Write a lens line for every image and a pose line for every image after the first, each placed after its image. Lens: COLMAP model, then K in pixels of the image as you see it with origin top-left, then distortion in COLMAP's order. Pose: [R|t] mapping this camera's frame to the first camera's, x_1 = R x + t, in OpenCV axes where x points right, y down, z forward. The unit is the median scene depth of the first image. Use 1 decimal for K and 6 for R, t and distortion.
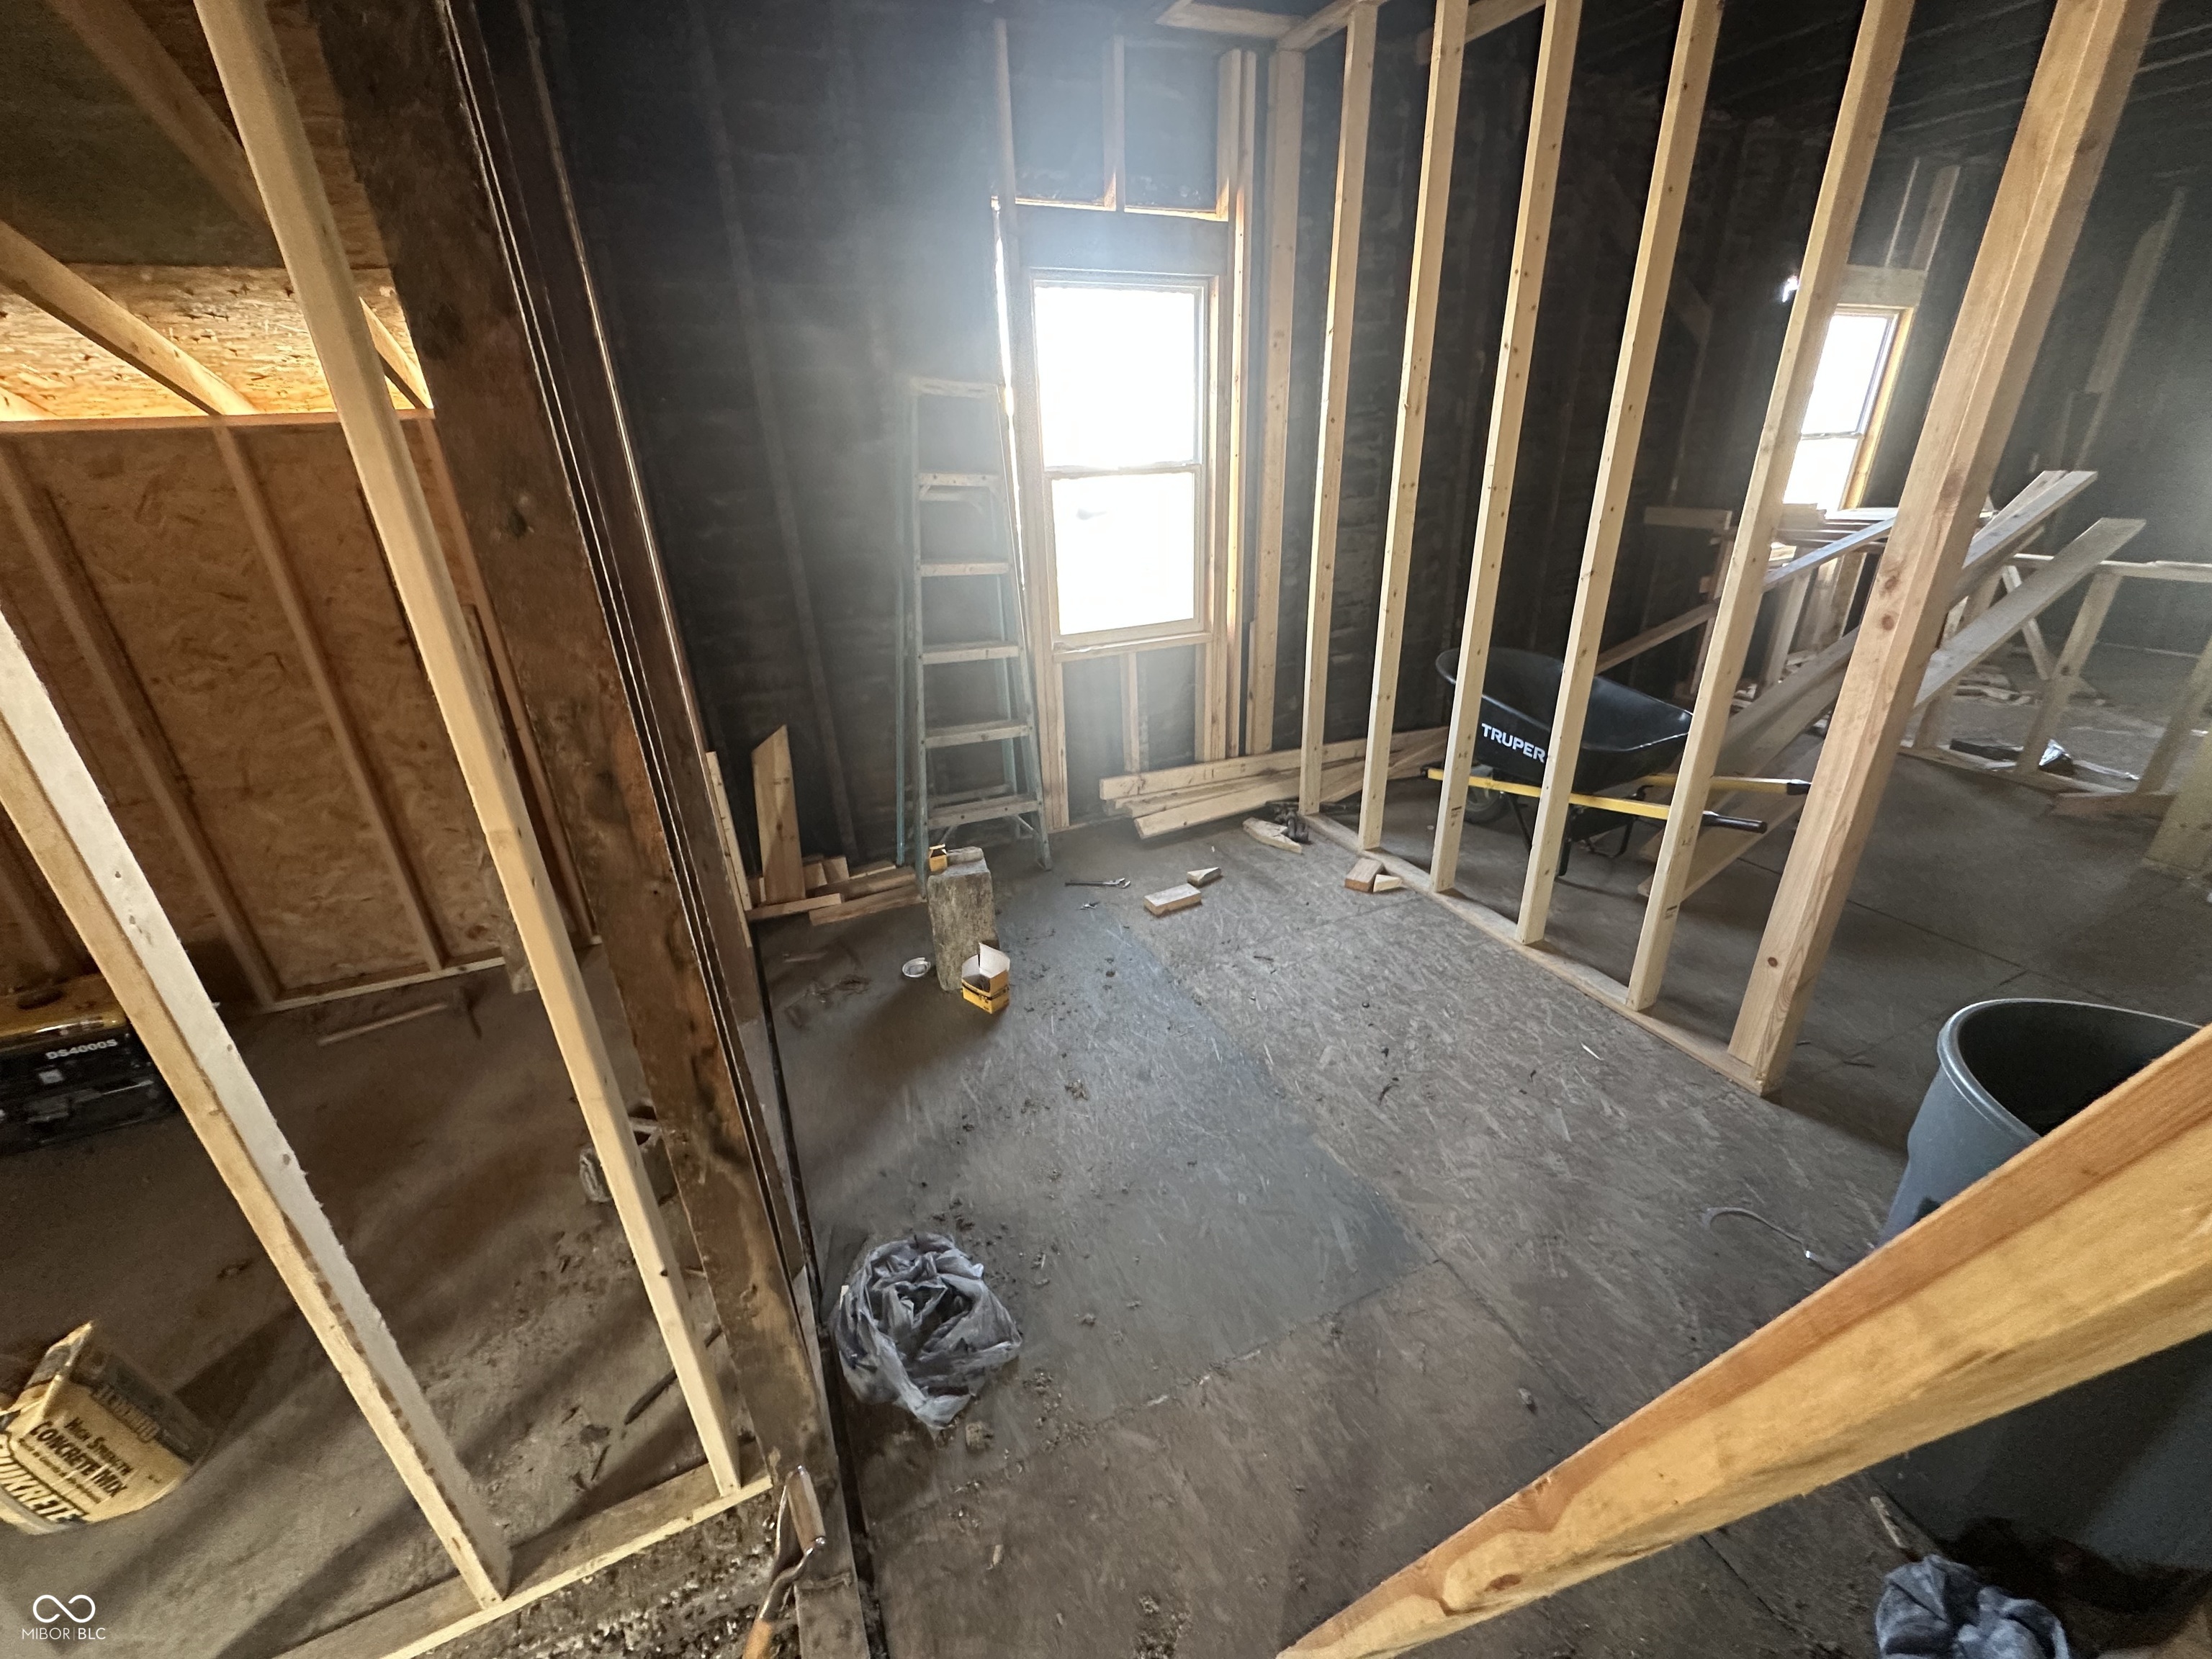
lens RADIAL K [[878.9, 0, 1105.9], [0, 878.9, 828.1], [0, 0, 1]] dist [-0.005458, 0.000843]
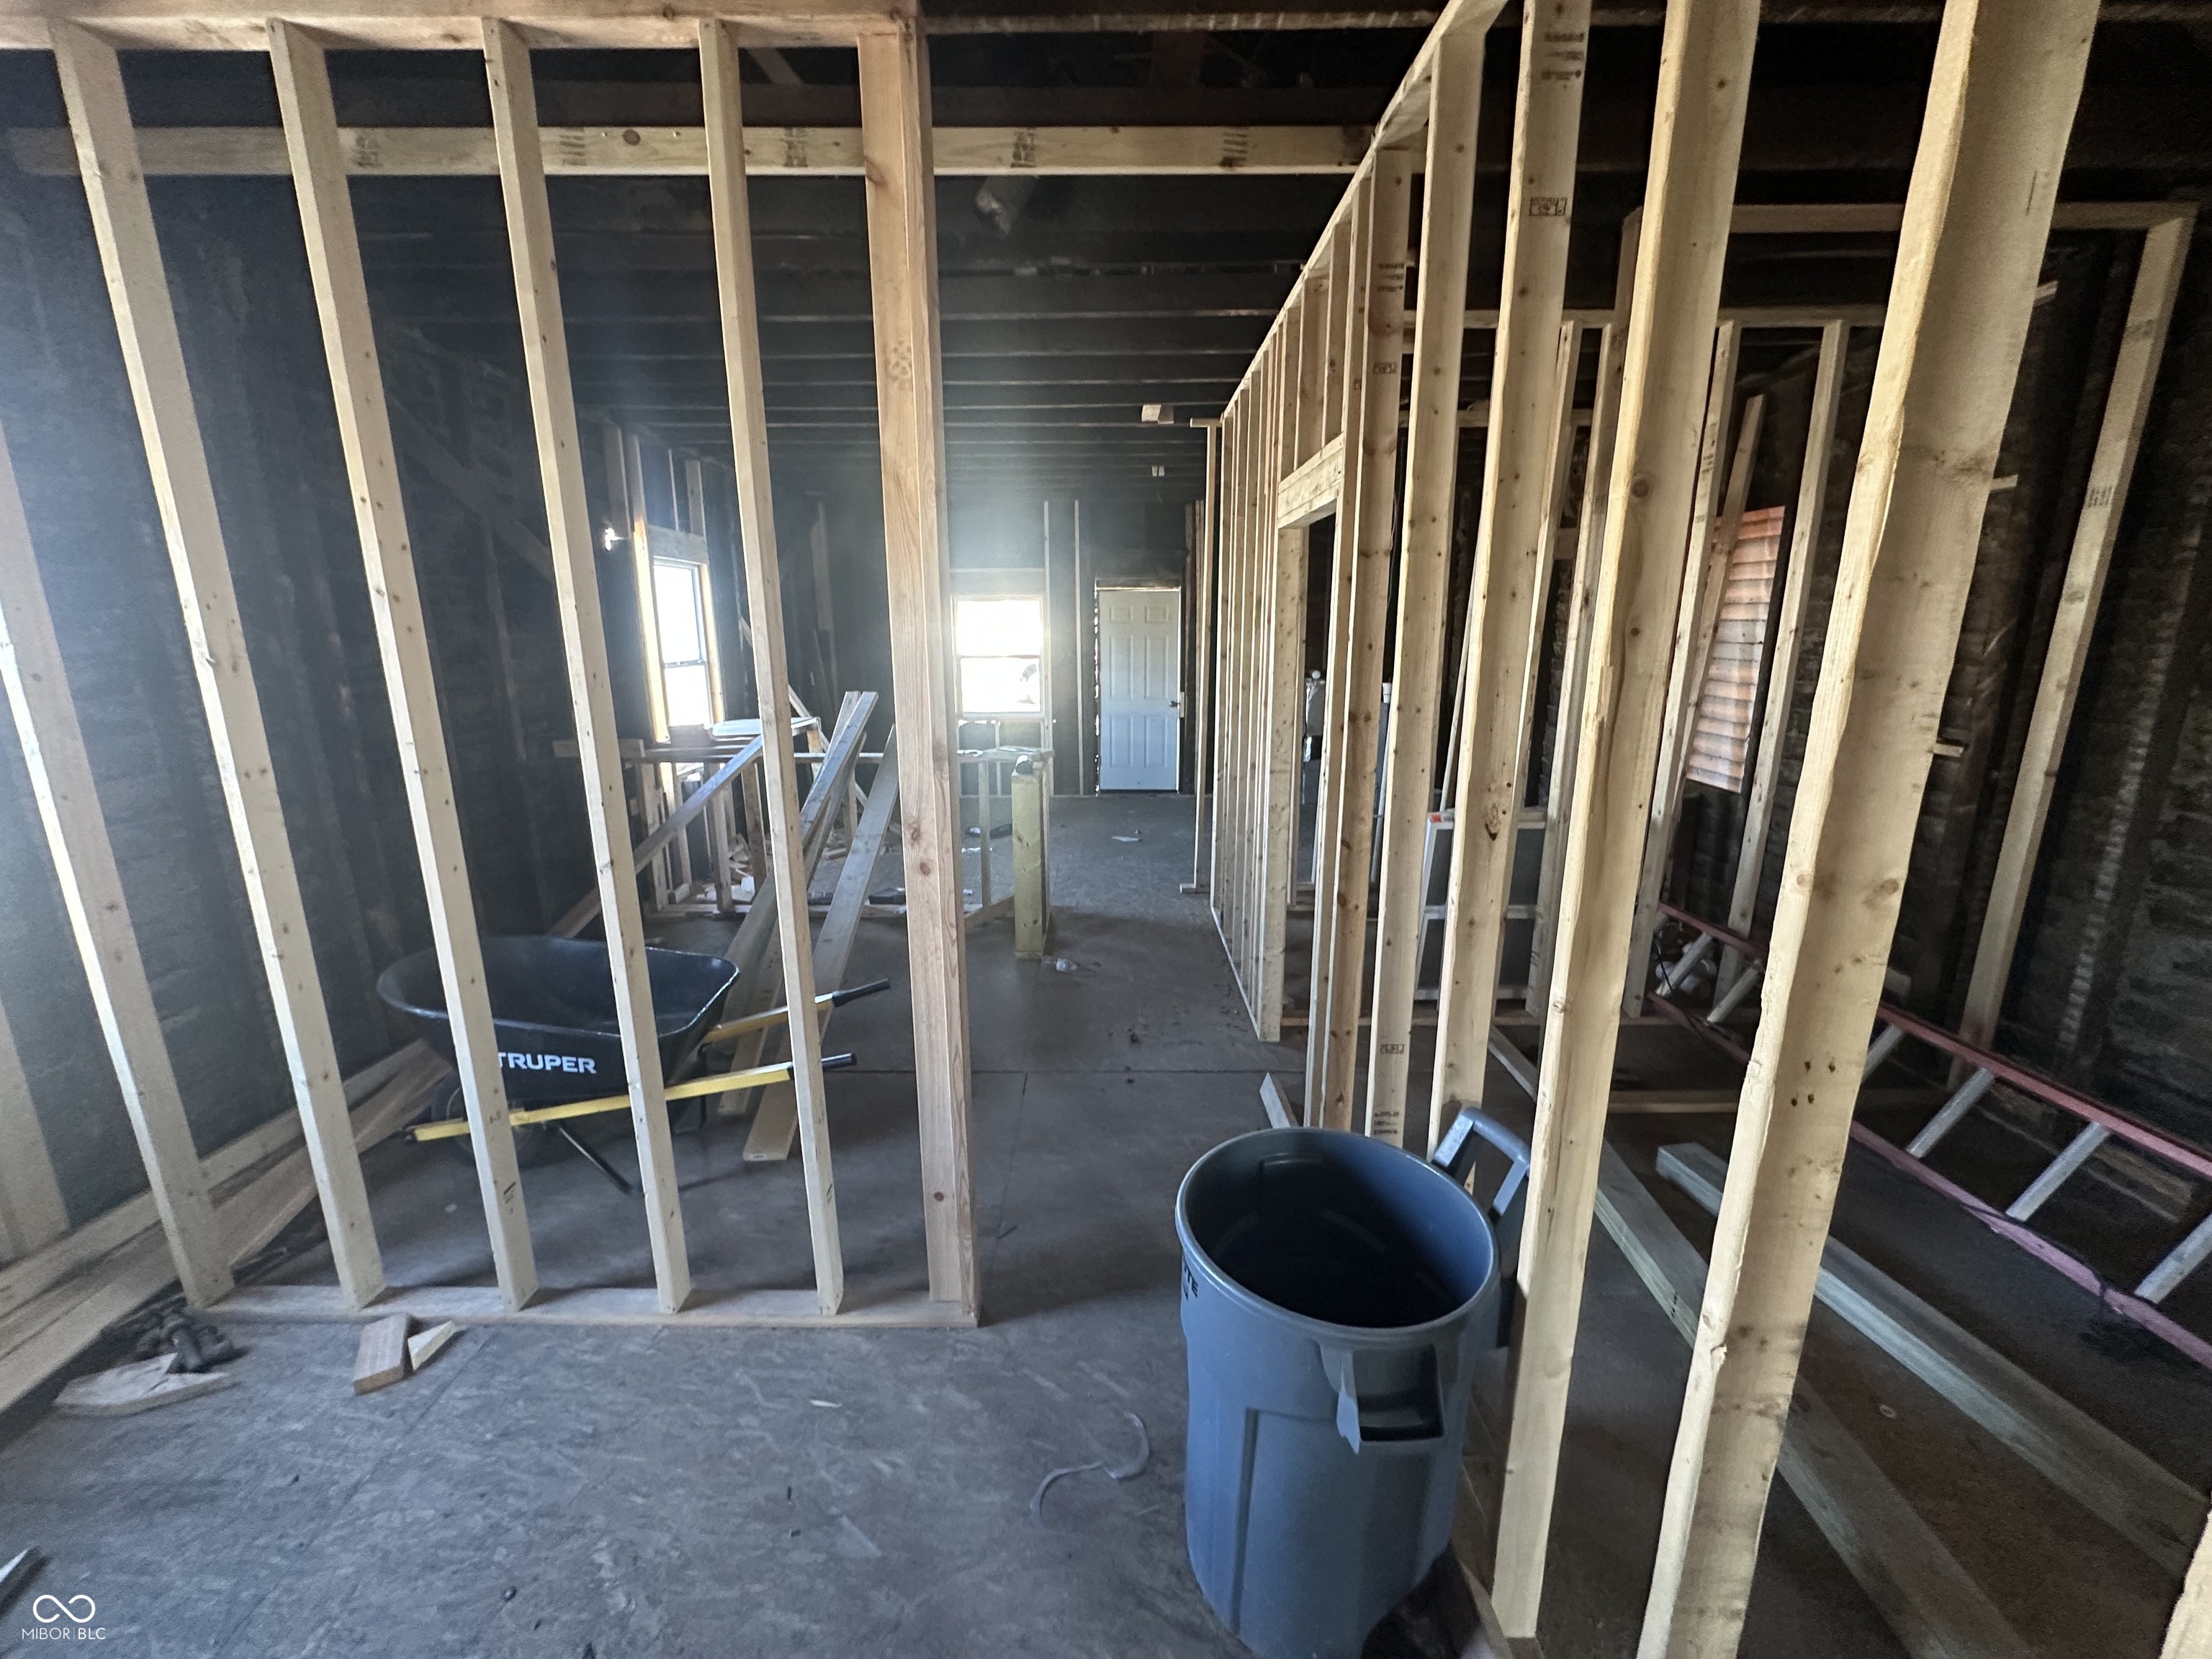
lens RADIAL K [[878.9, 0, 1105.9], [0, 878.9, 828.1], [0, 0, 1]] dist [-0.005458, 0.000843]
pose [[0.414362, -0.176738, 0.892787, 0.017184], [0.361335, 0.932284, 0.016854, -0.122614], [-0.835309, 0.315611, 0.450165, 0.174945]]
